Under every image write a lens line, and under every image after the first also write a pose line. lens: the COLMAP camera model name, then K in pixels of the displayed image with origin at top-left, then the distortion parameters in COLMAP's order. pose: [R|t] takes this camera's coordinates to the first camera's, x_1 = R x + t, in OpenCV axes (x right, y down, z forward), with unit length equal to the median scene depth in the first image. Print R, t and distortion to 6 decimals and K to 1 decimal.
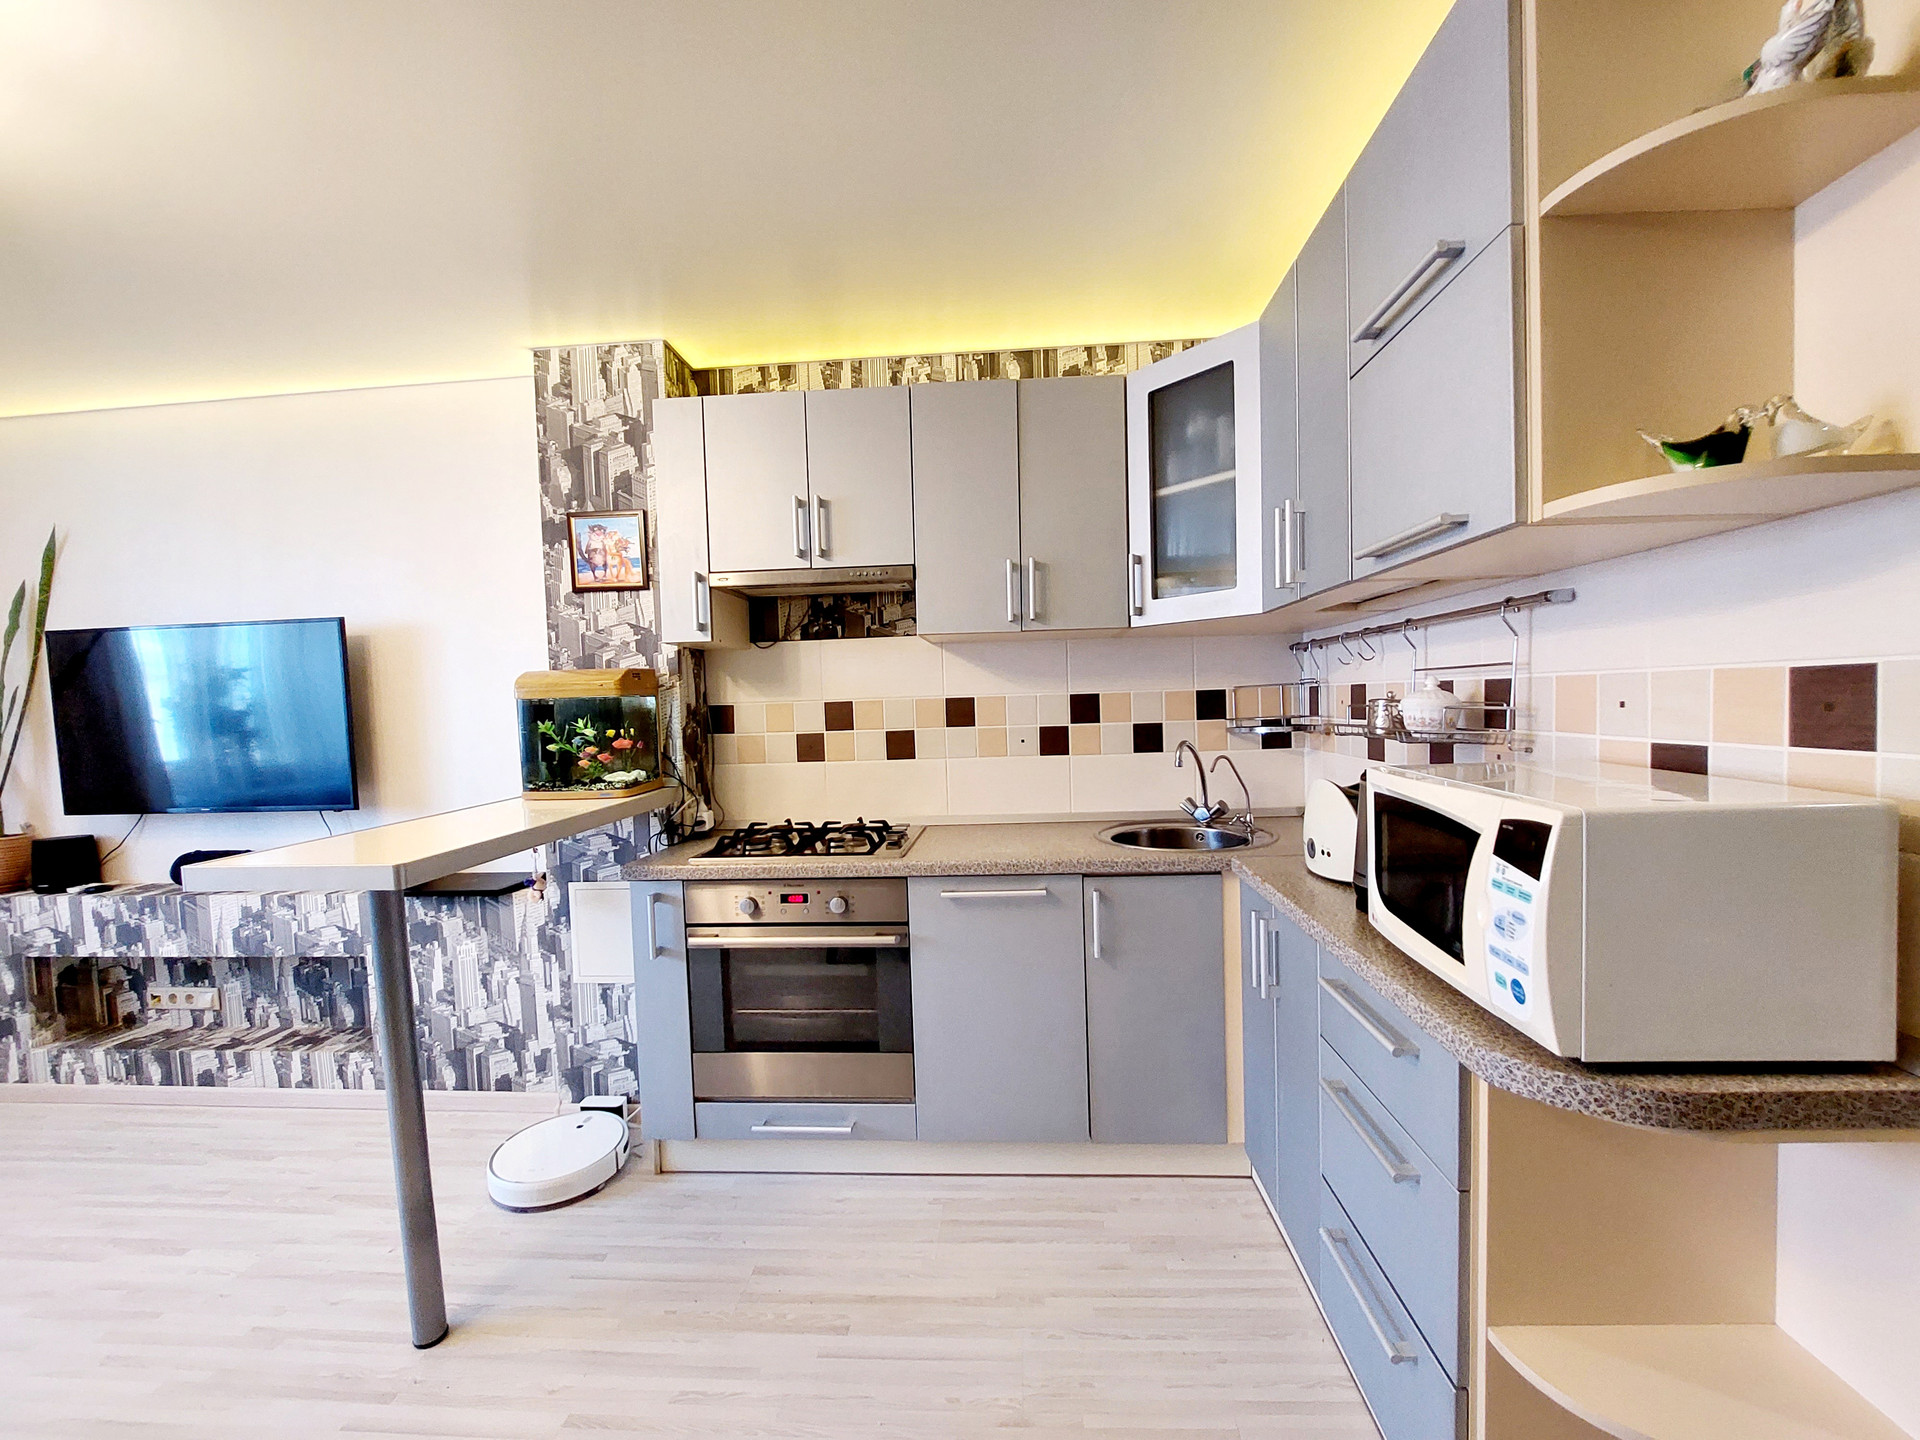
lens RADIAL K [[765.3, 0, 971.5], [0, 765.3, 737.4], [0, 0, 1]] dist [-0.013951, -0.000866]
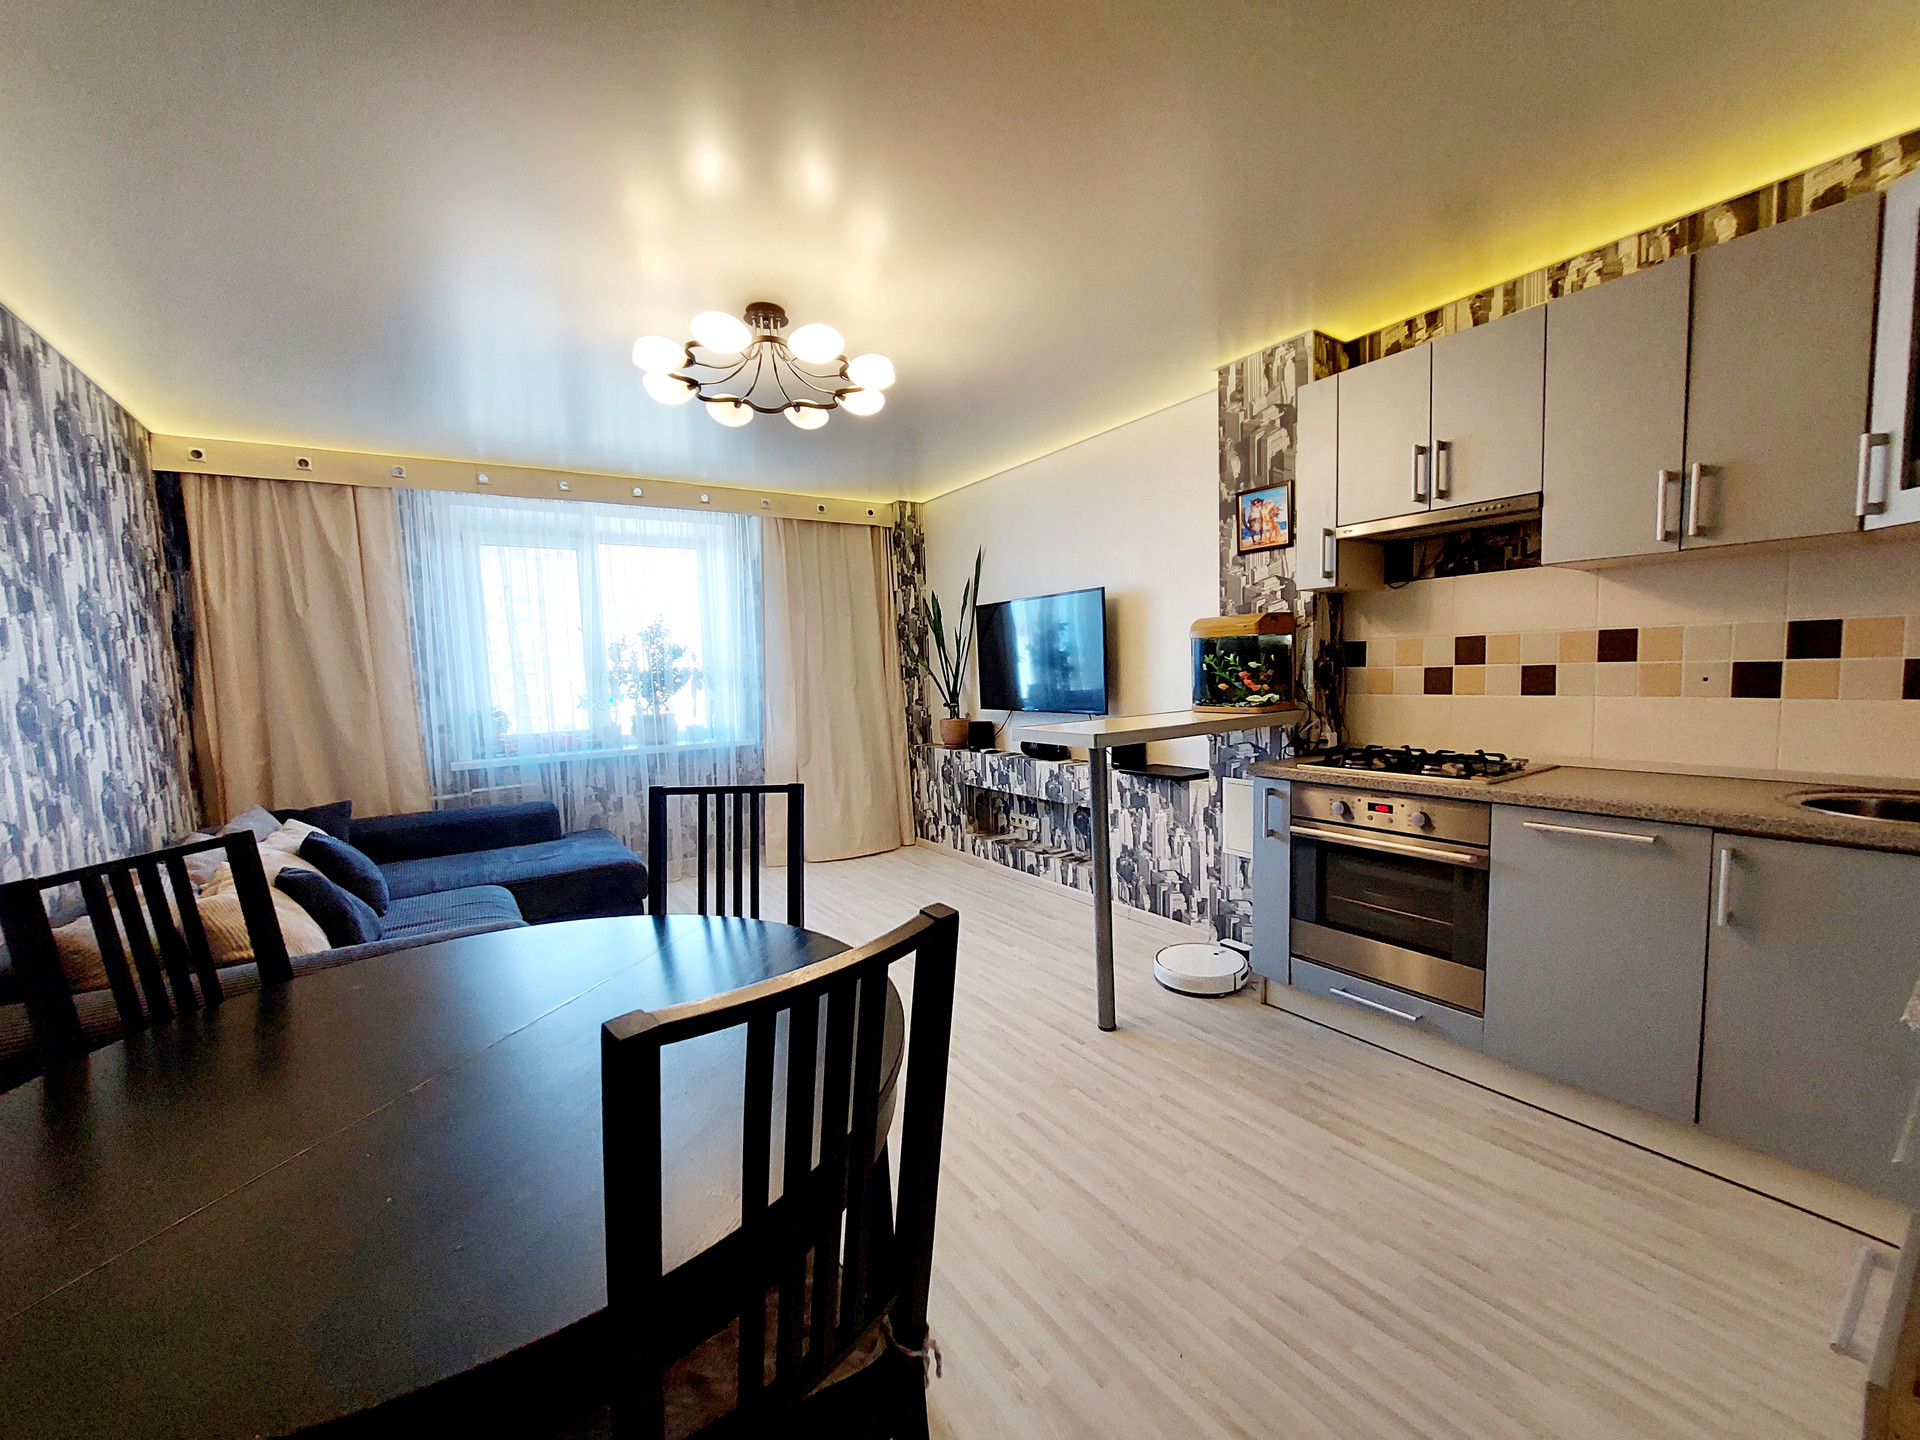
lens RADIAL K [[765.3, 0, 971.5], [0, 765.3, 737.4], [0, 0, 1]] dist [-0.013951, -0.000866]
pose [[0.613853, 0.081159, -0.785237, 0.234535], [-0.022825, 0.996110, 0.085111, 0.017388], [0.789090, -0.034322, 0.613317, -0.156125]]
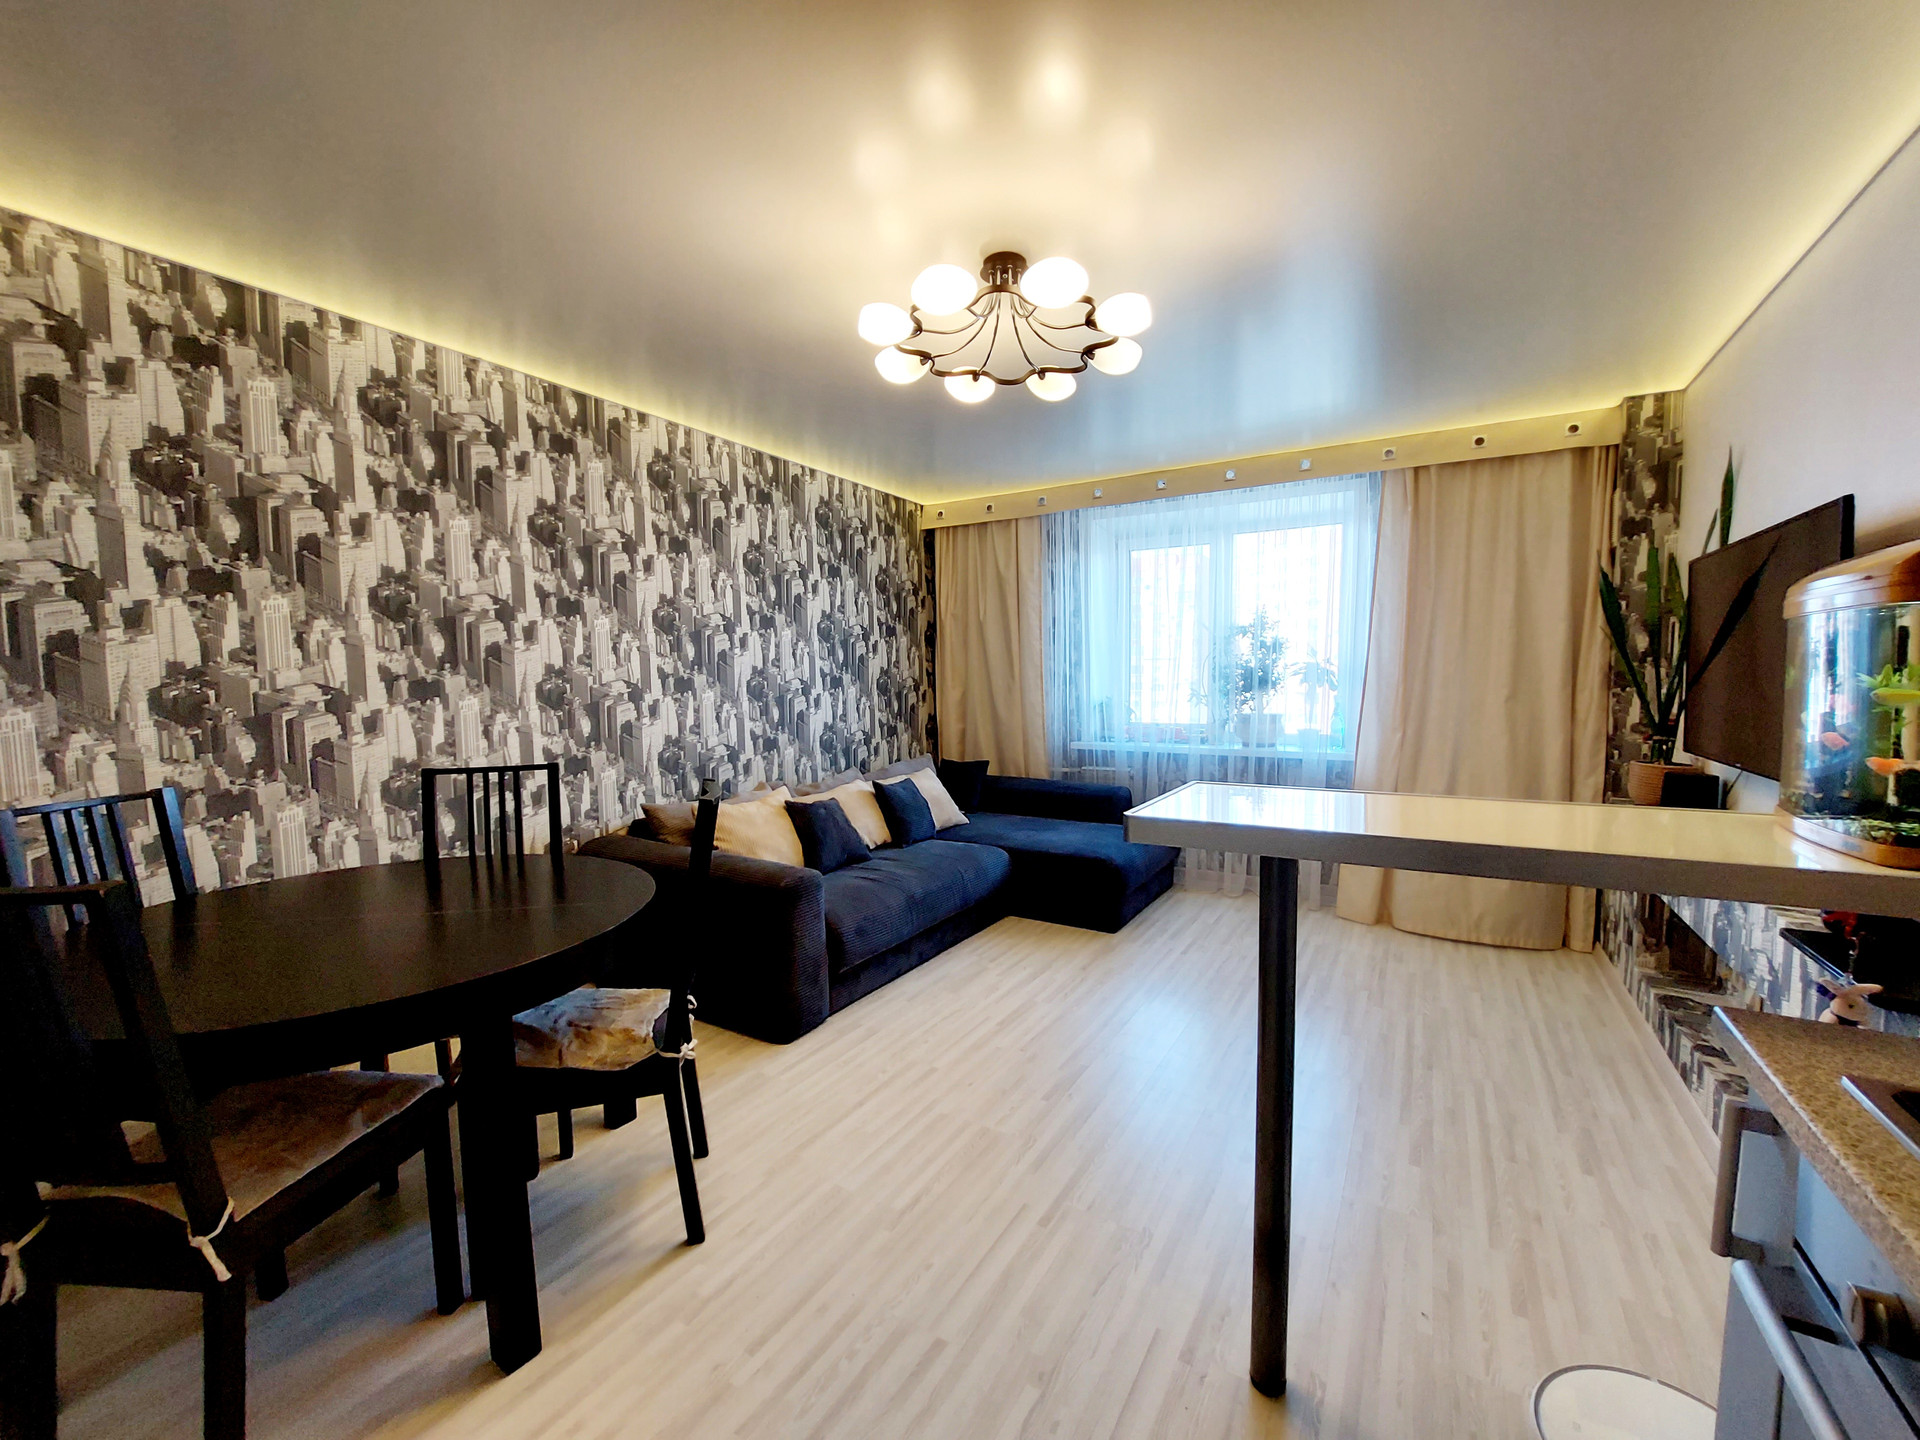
lens RADIAL K [[765.3, 0, 971.5], [0, 765.3, 737.4], [0, 0, 1]] dist [-0.013951, -0.000866]
pose [[-0.442207, 0.099751, -0.891349, 0.086607], [-0.024734, 0.992062, 0.123293, -0.010087], [0.896572, 0.076567, -0.436229, 0.624607]]
